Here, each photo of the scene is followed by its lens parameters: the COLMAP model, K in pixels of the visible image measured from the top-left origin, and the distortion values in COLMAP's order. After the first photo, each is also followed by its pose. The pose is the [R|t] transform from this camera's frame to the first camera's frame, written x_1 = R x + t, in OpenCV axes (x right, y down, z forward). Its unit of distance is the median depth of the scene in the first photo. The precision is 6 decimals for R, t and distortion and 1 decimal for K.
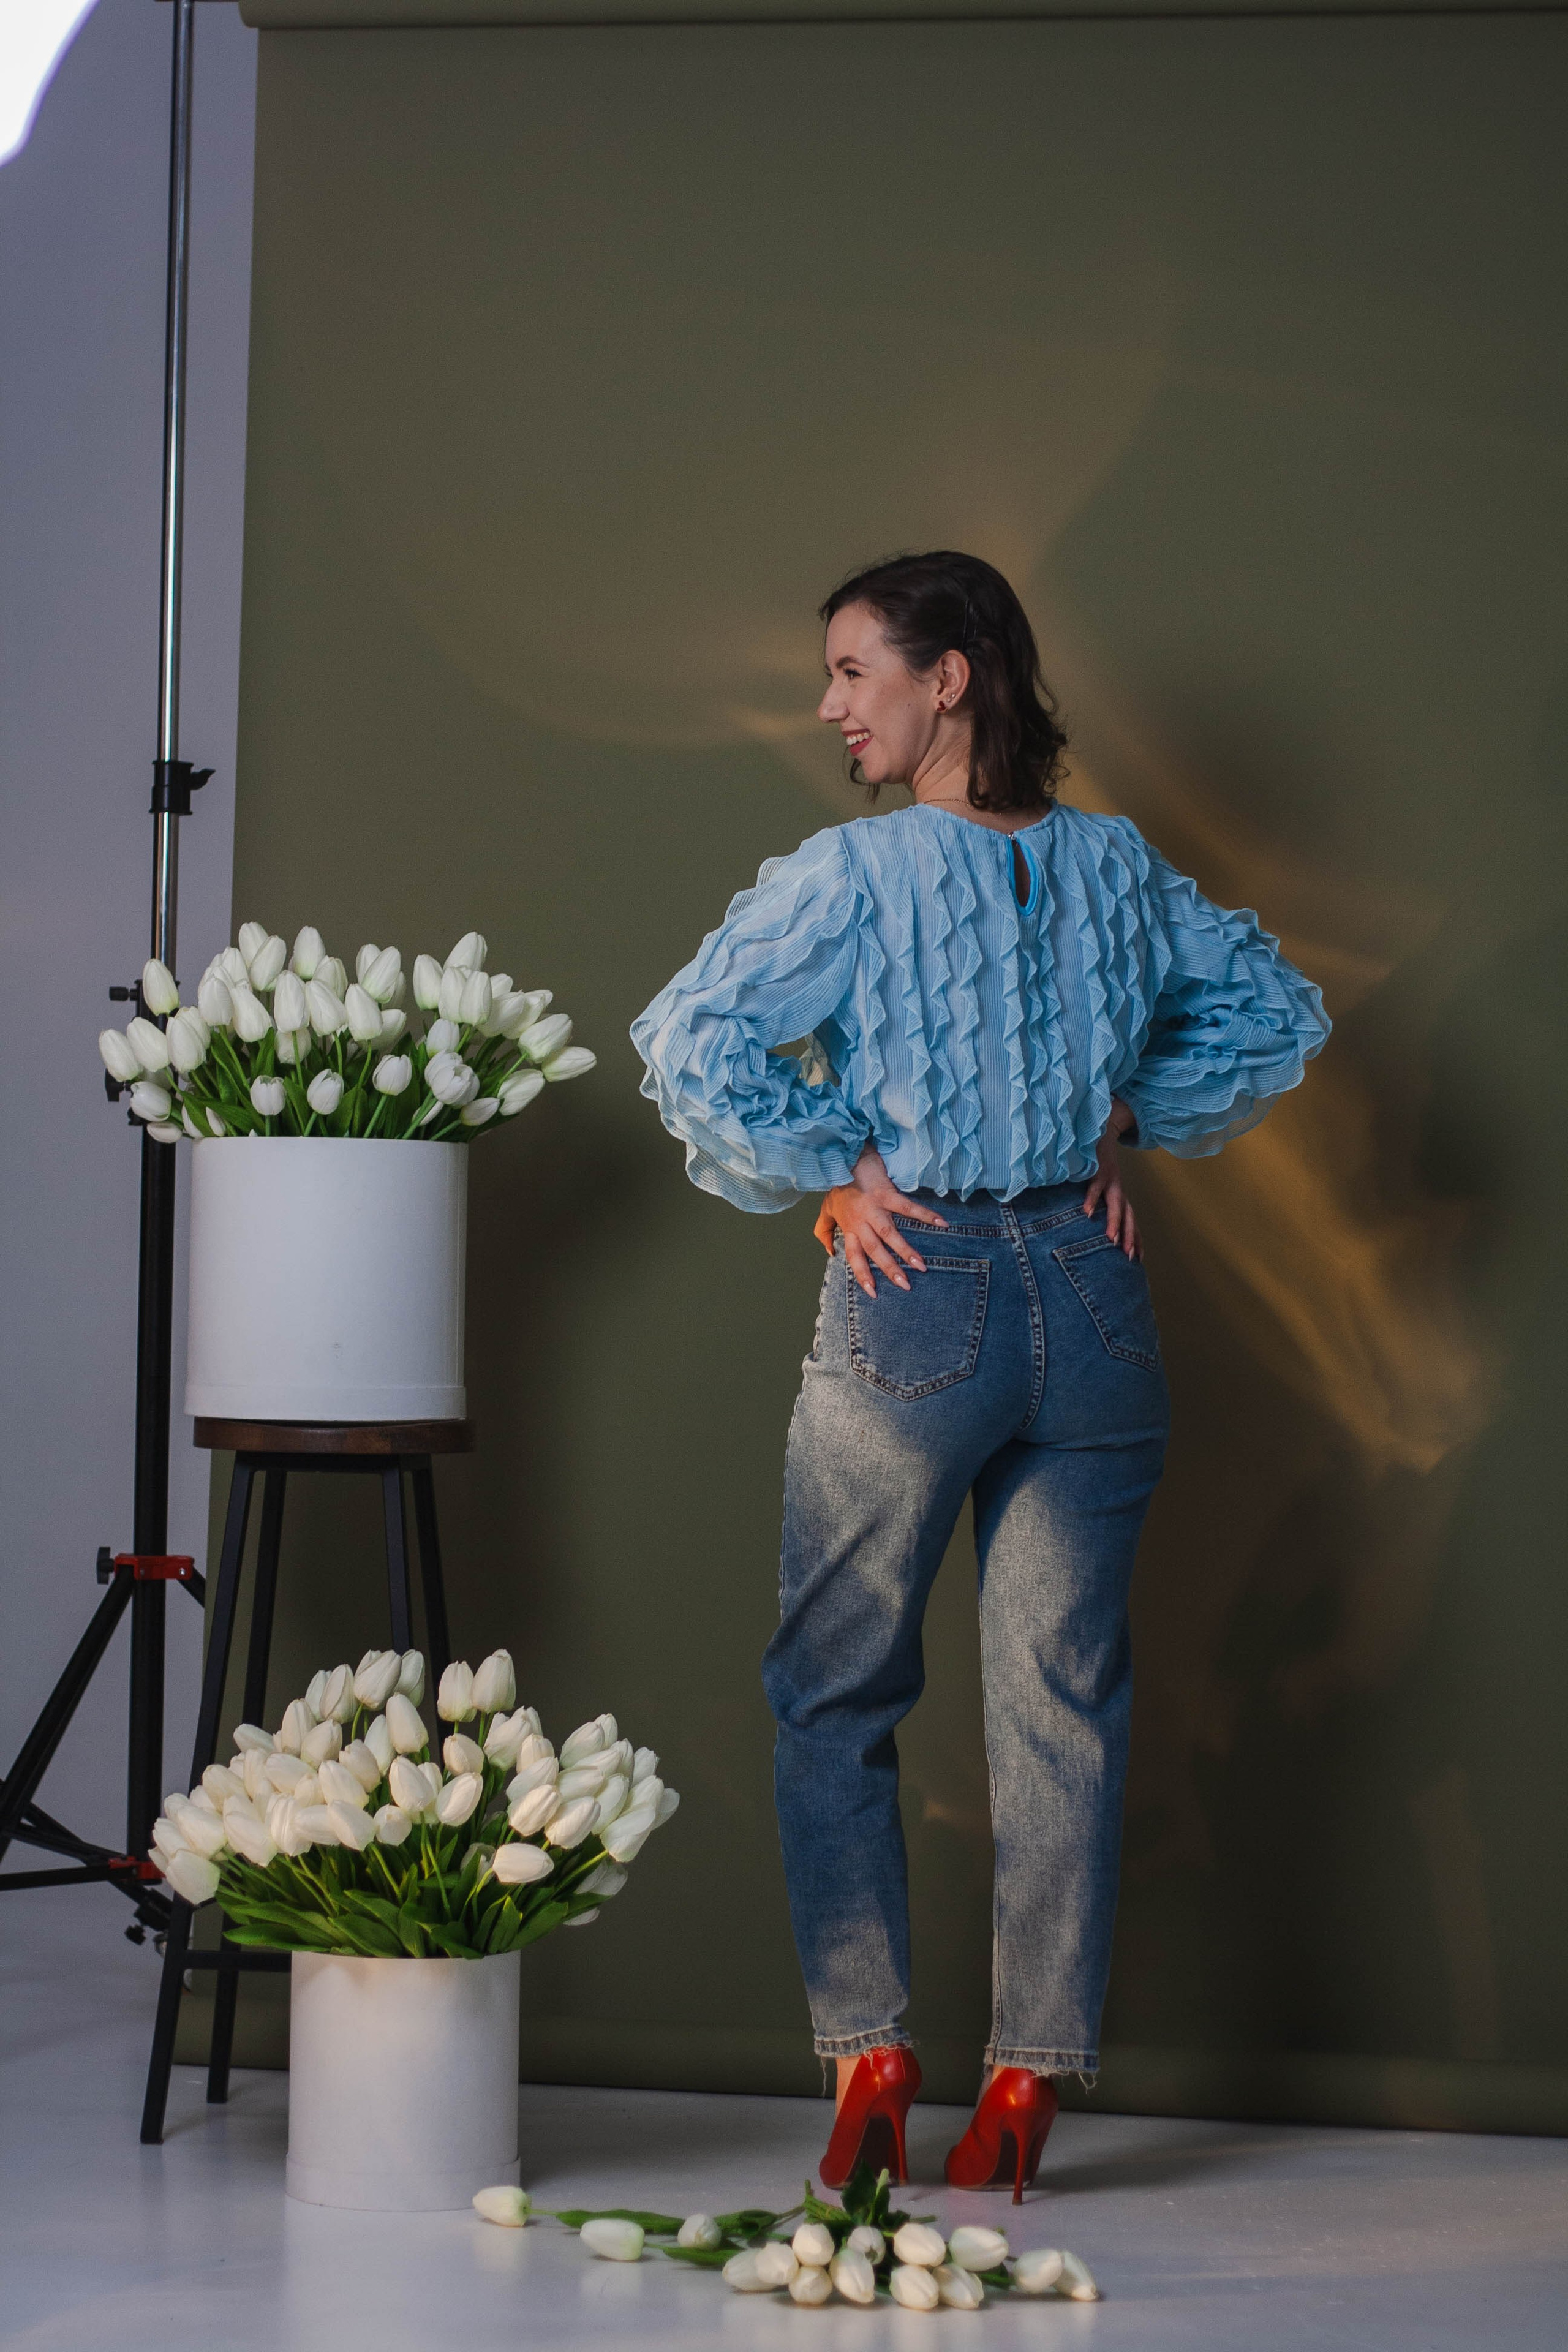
lens RADIAL K [[5437.9, 0, 784.0], [0, 5437.9, 1176.0], [0, 0, 1]] dist [-0.082080, -0.385601]
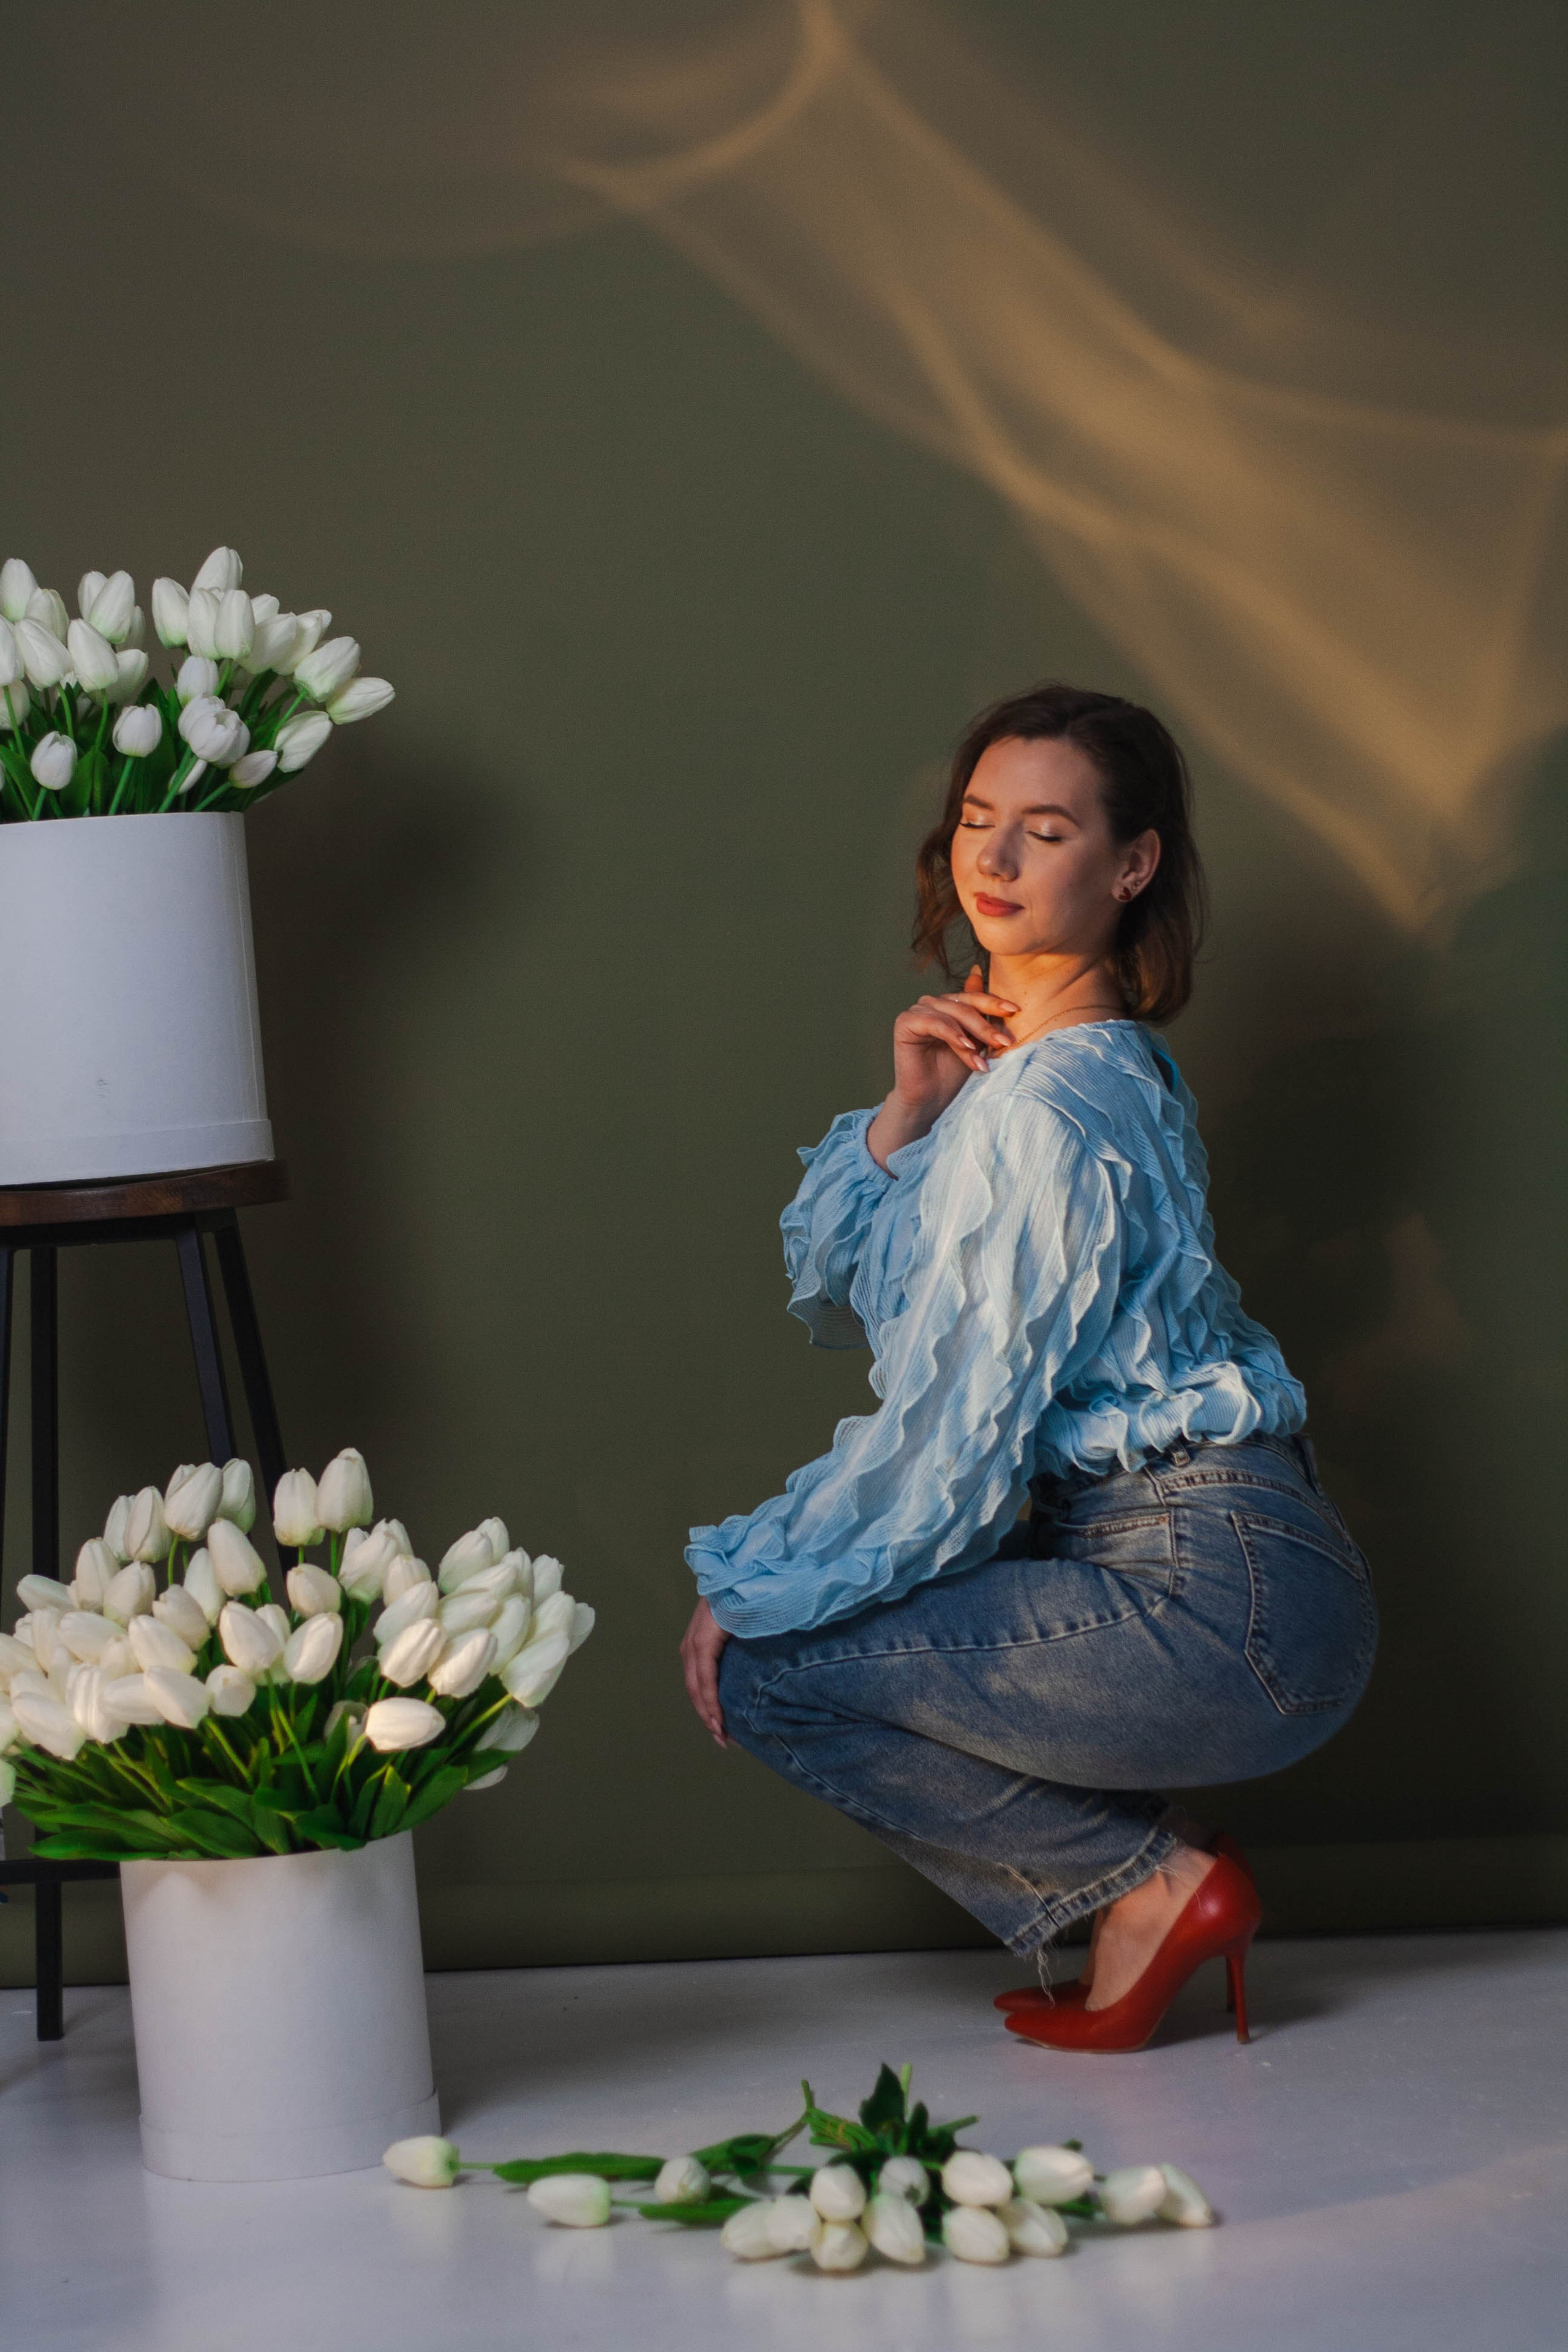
lens RADIAL K [[5437.9, 0, 784.0], [0, 5437.9, 1176.0], [0, 0, 1]] dist [-0.082080, -0.385601]
pose [[0.994775, -0.096508, 0.033303, -0.012407], [0.094670, 0.994100, 0.052943, 0.013366], [-0.038216, -0.049513, 0.998042, 0.227267]]
